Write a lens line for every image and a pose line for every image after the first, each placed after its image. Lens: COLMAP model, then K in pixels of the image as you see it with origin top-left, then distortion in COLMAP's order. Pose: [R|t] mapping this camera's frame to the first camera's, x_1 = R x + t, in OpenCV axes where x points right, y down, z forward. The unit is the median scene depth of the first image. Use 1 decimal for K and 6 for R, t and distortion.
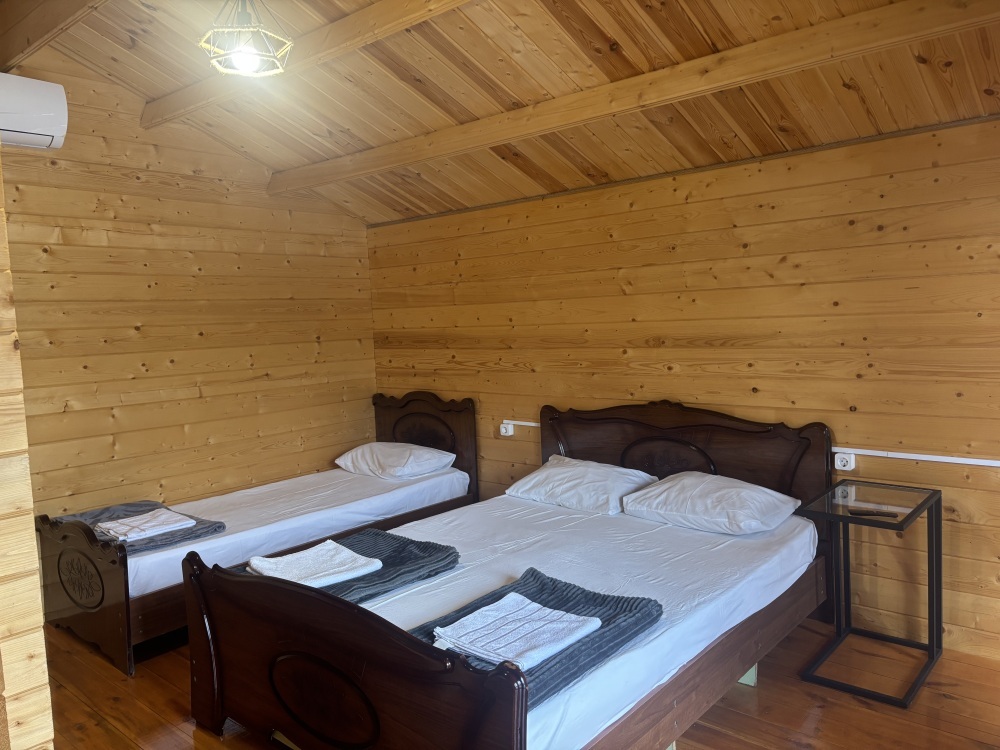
lens RADIAL K [[754.1, 0, 497.6], [0, 754.1, 372.4], [0, 0, 1]] dist [0.061005, -0.070492]
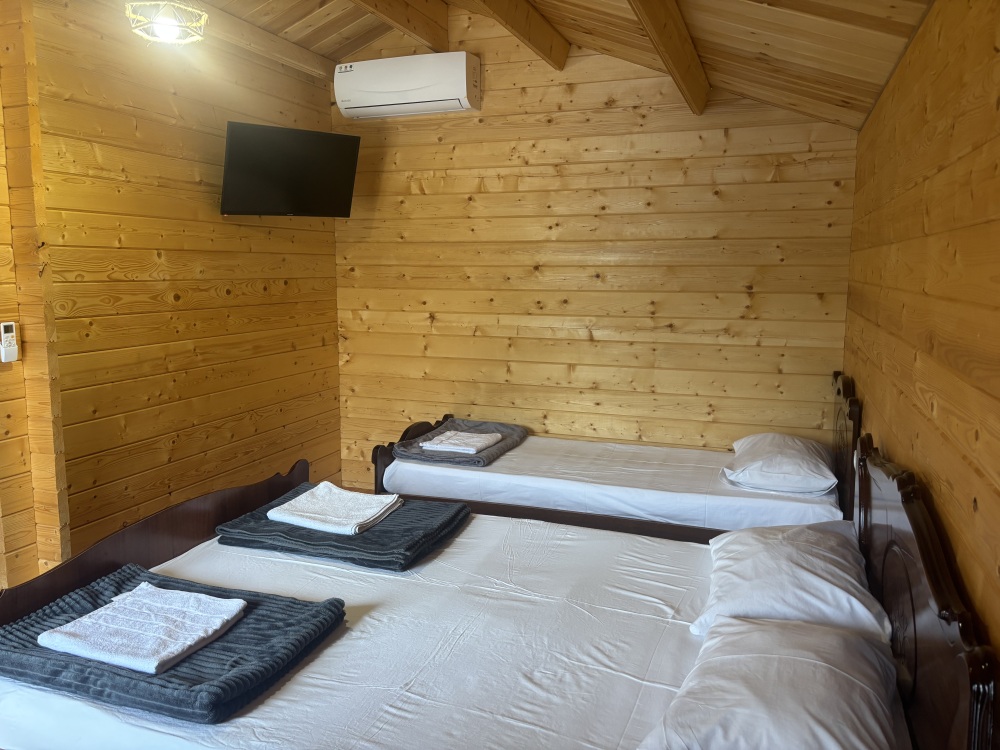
lens RADIAL K [[754.1, 0, 490.9], [0, 754.1, 367.1], [0, 0, 1]] dist [0.061005, -0.070492]
pose [[0.349098, 0.159590, -0.923397, 0.598565], [-0.087402, 0.986641, 0.137478, -0.071306], [0.933001, 0.032713, 0.358383, 0.671327]]
